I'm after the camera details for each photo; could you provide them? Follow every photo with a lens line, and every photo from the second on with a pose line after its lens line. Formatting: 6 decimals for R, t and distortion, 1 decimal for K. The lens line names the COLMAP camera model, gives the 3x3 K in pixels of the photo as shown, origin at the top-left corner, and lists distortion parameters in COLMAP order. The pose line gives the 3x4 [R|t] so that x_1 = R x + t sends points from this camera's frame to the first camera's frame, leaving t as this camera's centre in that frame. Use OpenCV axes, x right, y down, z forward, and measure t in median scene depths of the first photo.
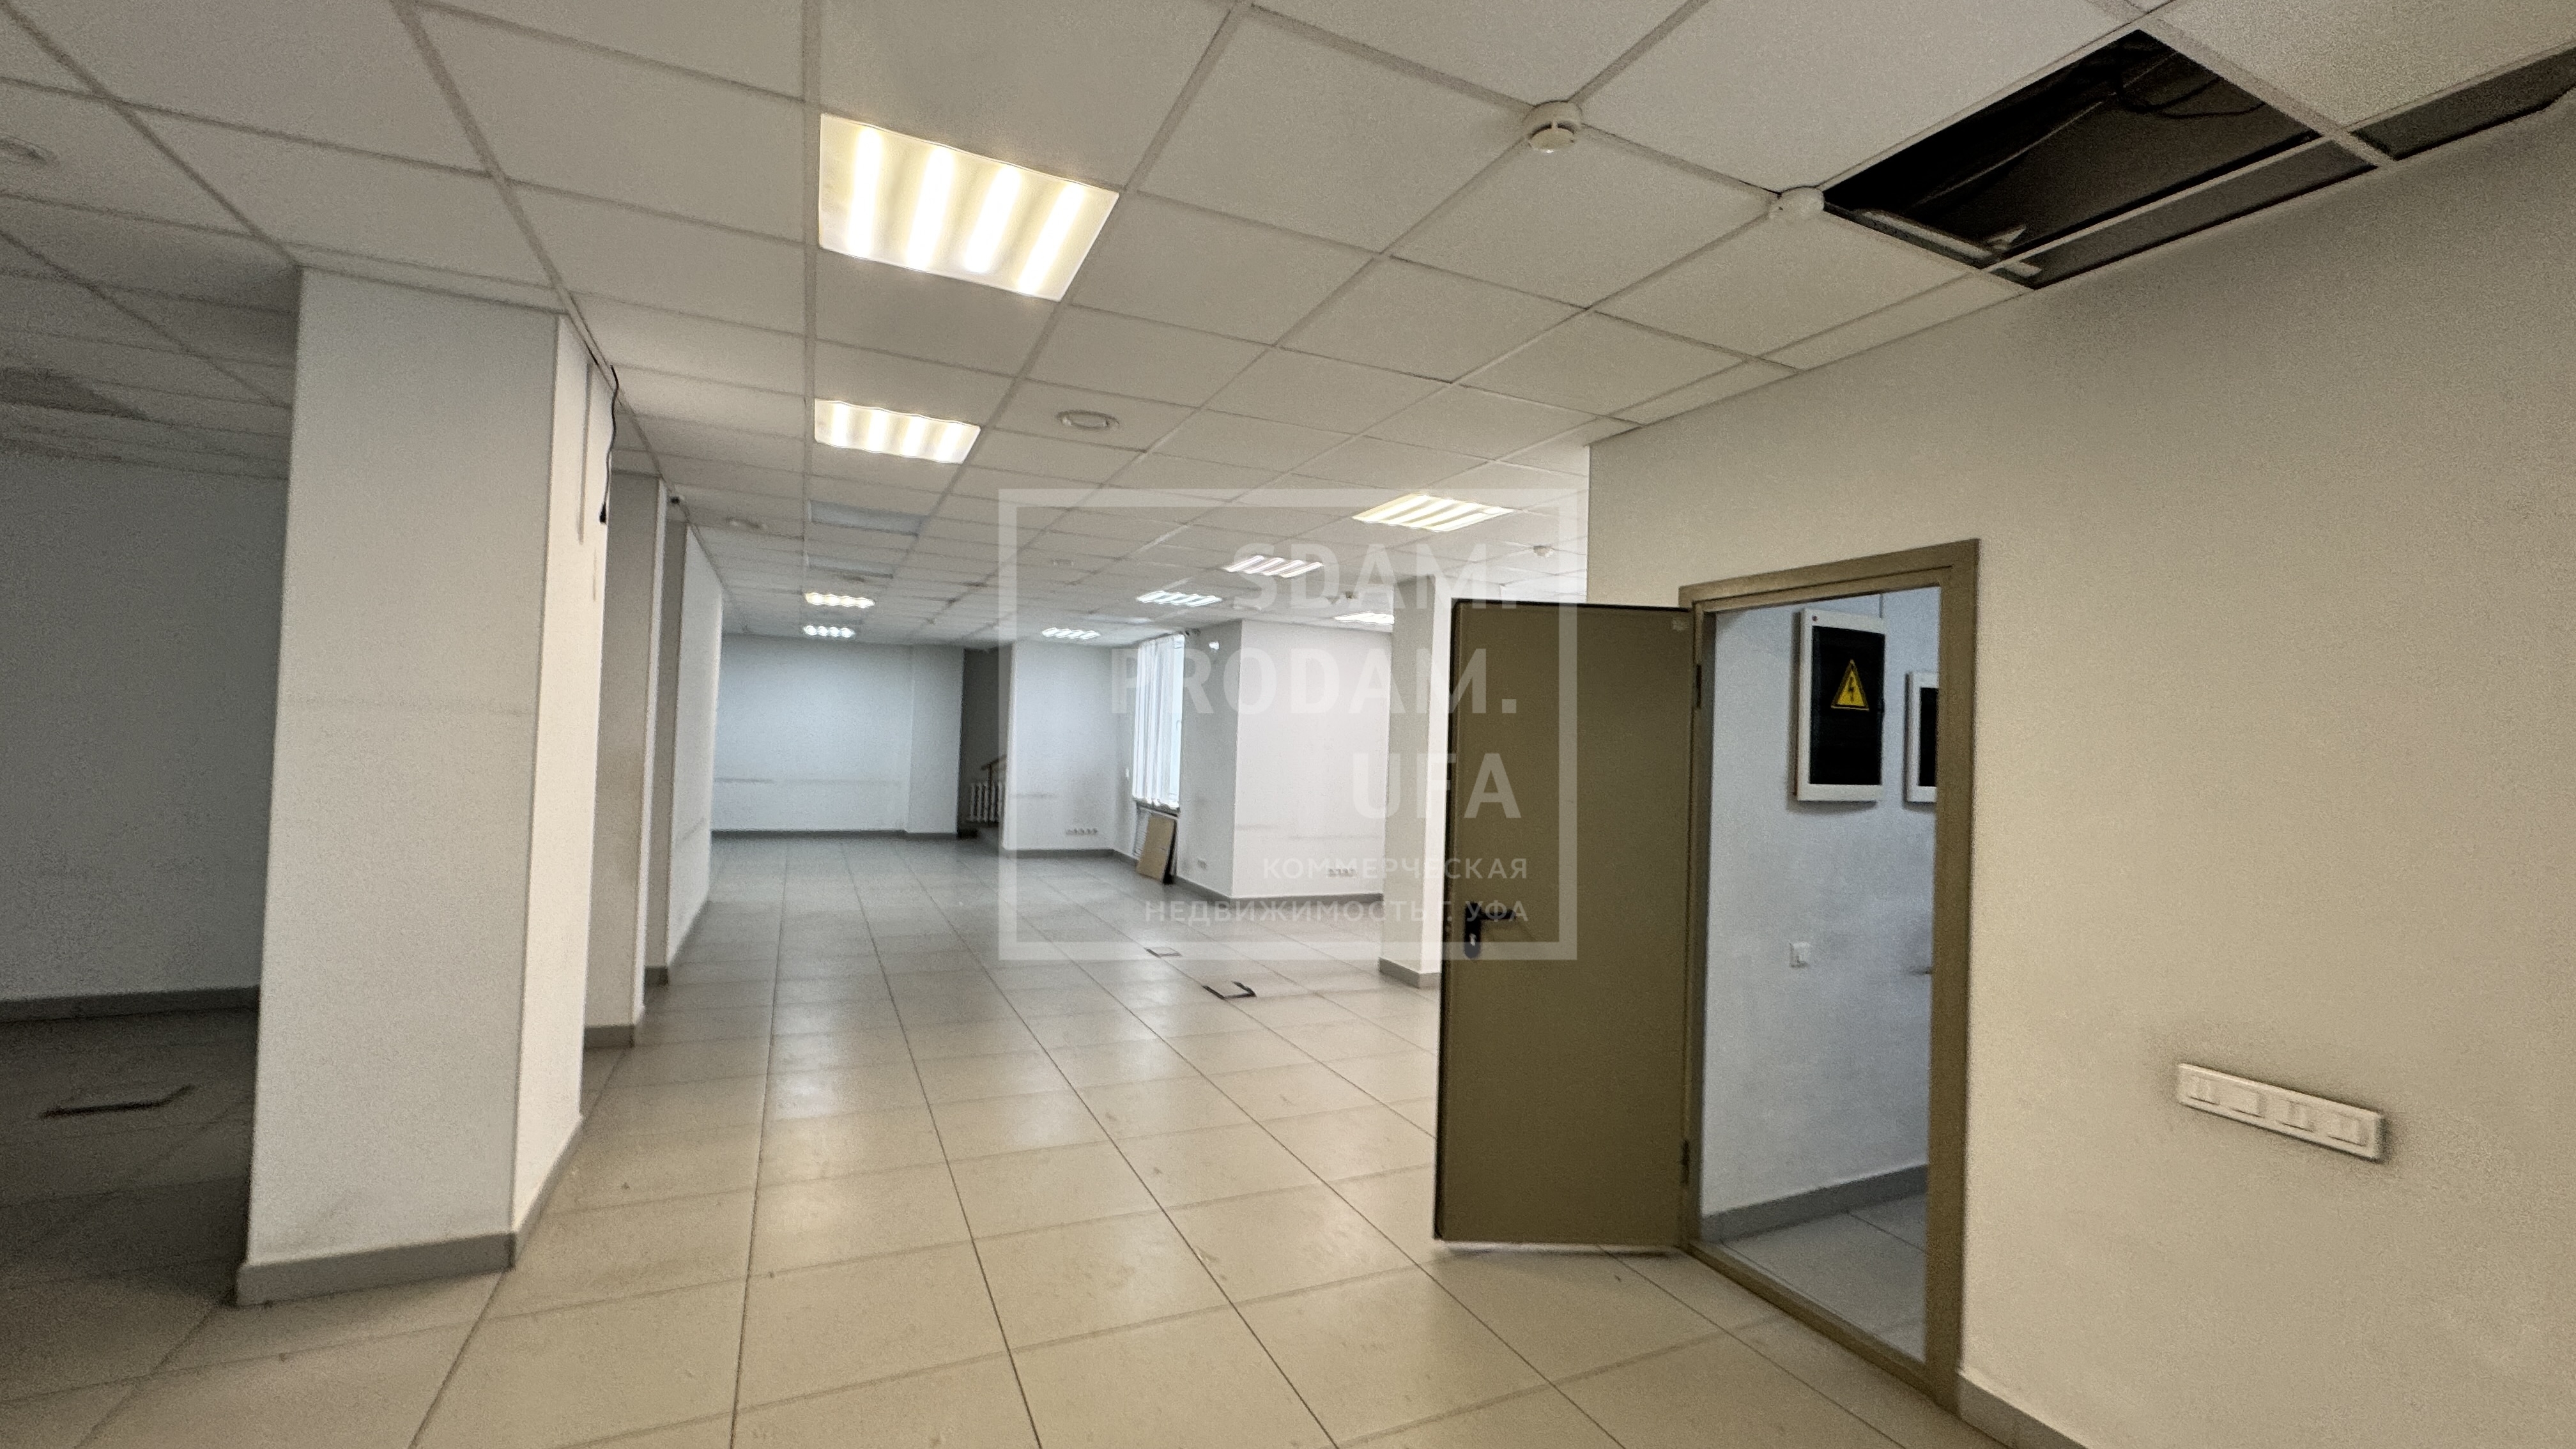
lens RADIAL K [[1018.8, 0, 1289.2], [0, 1018.8, 719.2], [0, 0, 1]] dist [-0.005164, 0.000271]
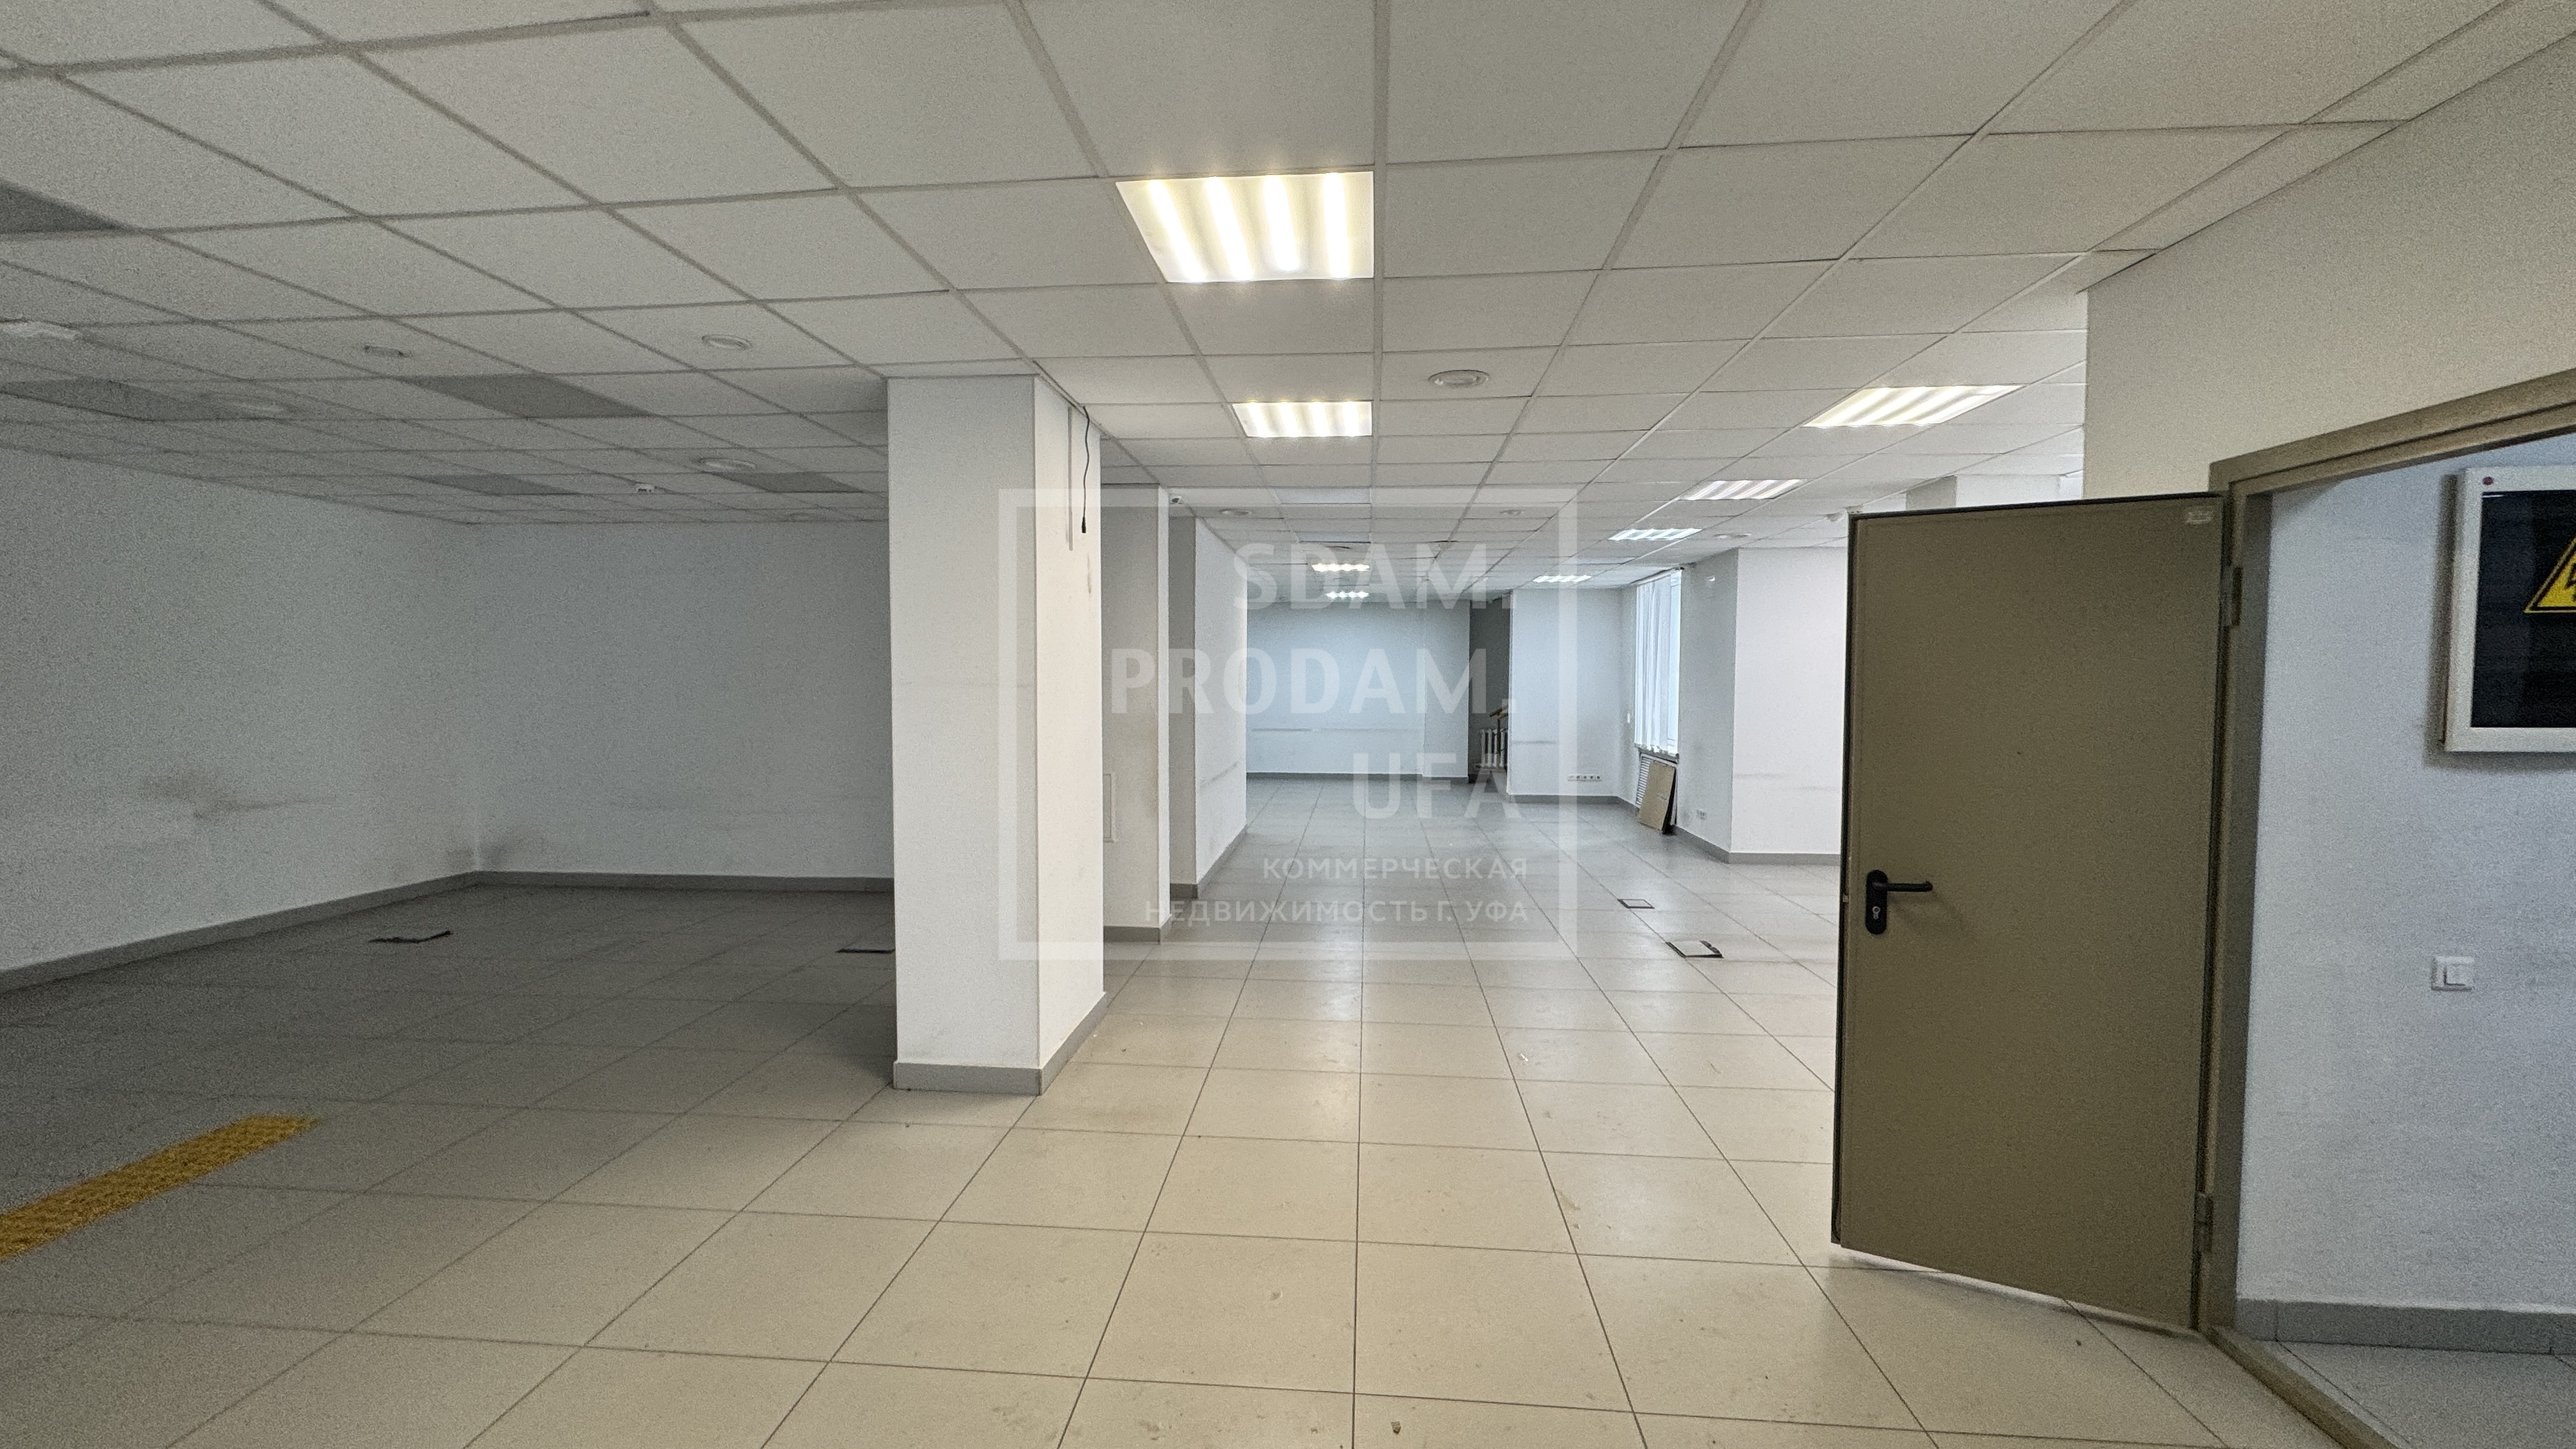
lens RADIAL K [[1018.8, 0, 1289.2], [0, 1018.8, 719.2], [0, 0, 1]] dist [-0.005164, 0.000271]
pose [[0.863173, -0.014817, -0.504690, 0.164171], [0.042079, 0.998203, 0.042662, -0.003657], [0.503151, -0.058061, 0.862246, 0.017613]]
